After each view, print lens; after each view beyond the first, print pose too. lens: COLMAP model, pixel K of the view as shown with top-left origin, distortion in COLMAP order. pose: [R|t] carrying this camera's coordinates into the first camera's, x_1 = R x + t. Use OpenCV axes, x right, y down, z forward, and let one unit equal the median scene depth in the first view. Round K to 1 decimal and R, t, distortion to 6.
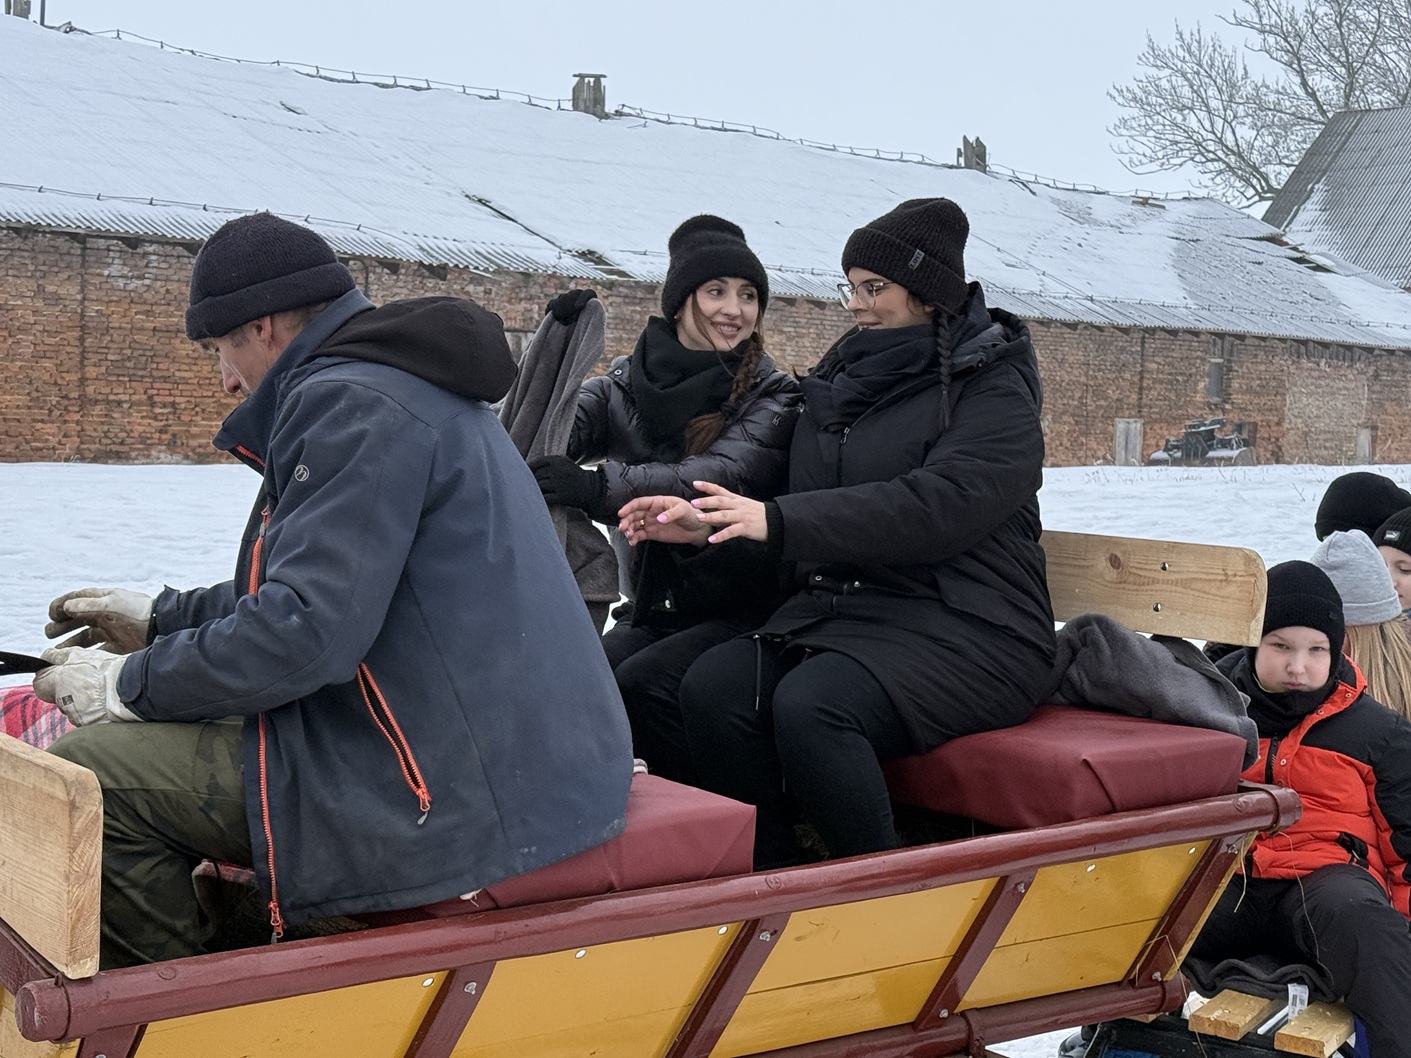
lens RADIAL K [[2559.4, 0, 705.5], [0, 2559.4, 529.0], [0, 0, 1]] dist [0.098328, -0.078739]
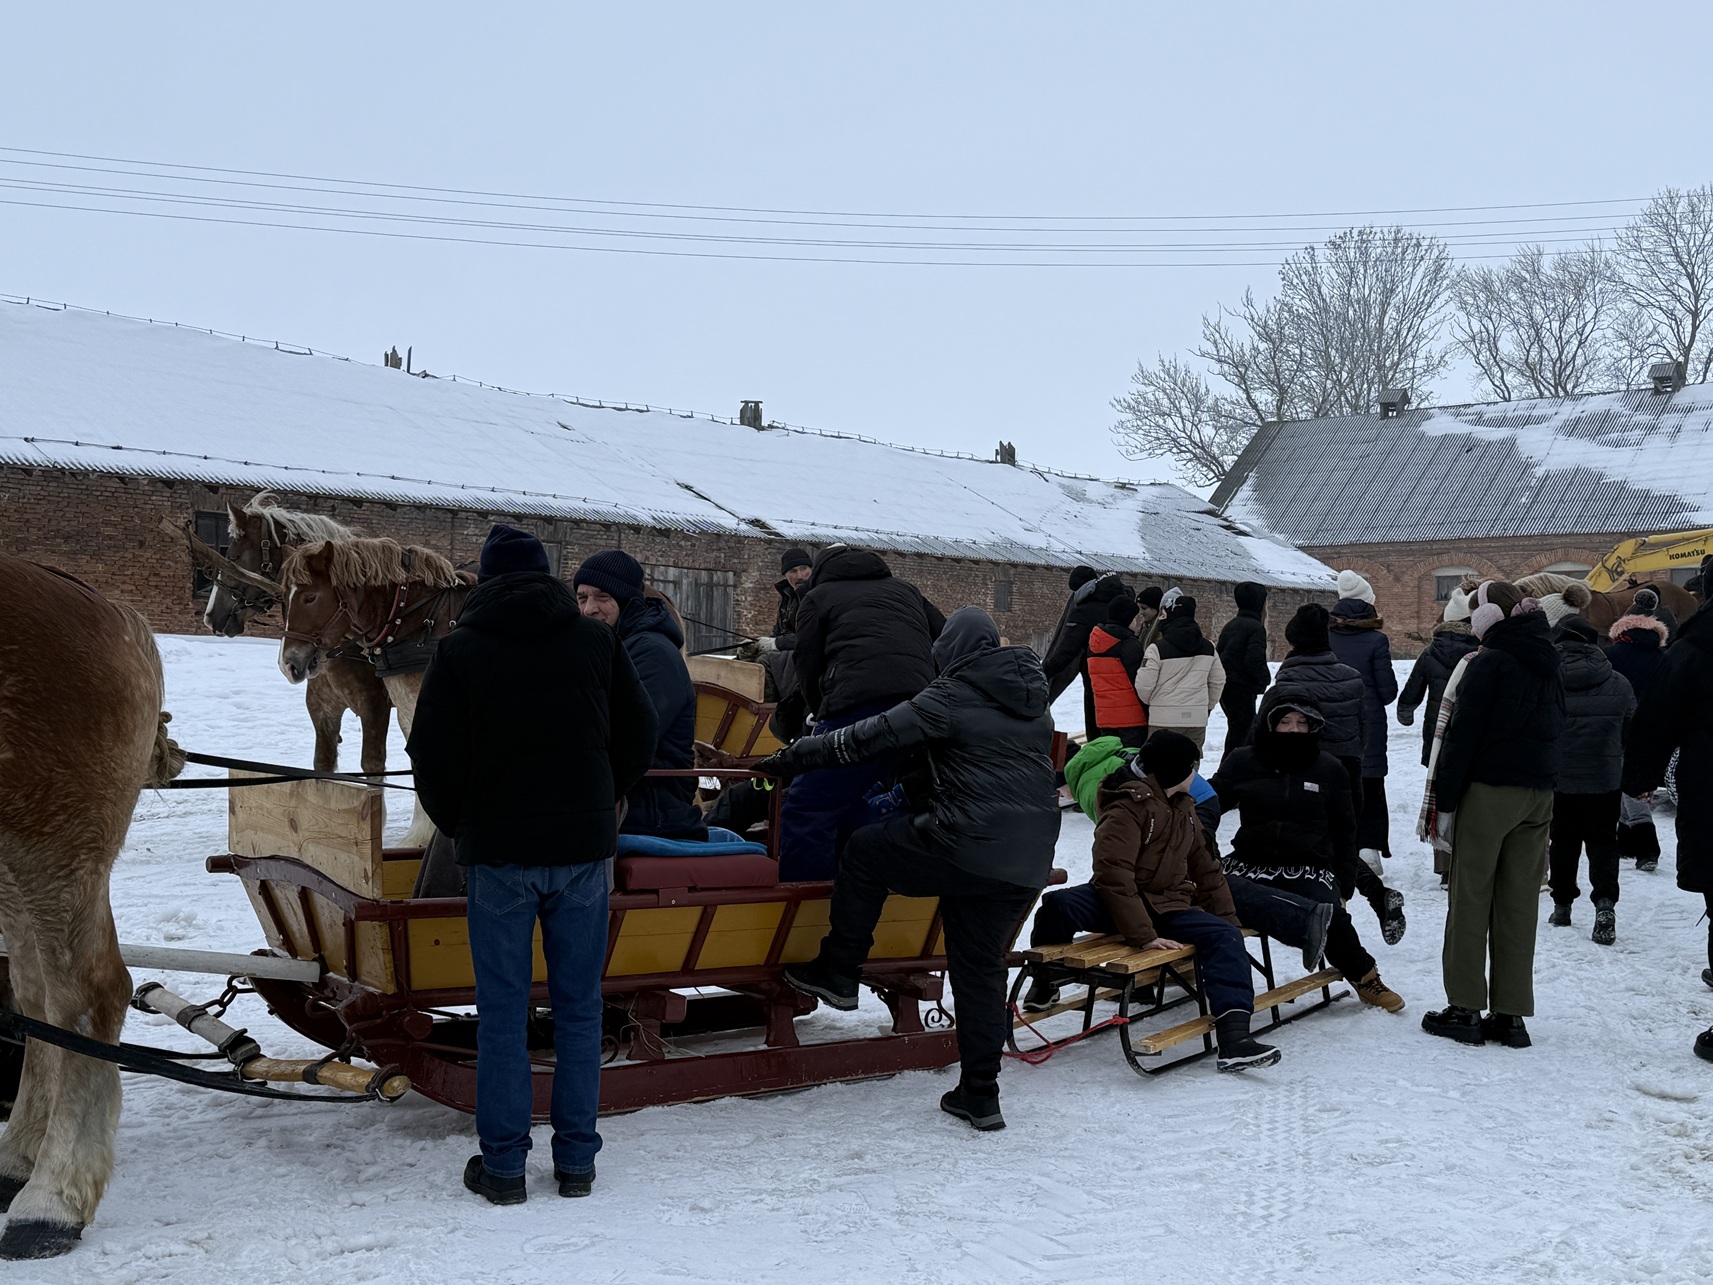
lens RADIAL K [[2094.6, 0, 856.5], [0, 2094.6, 642.5], [0, 0, 1]] dist [0.009942, 0.016598]
pose [[0.999682, 0.010857, 0.022739, -0.008131], [-0.009918, 0.999110, -0.041007, 0.012784], [-0.023164, 0.040768, 0.998900, -0.190548]]
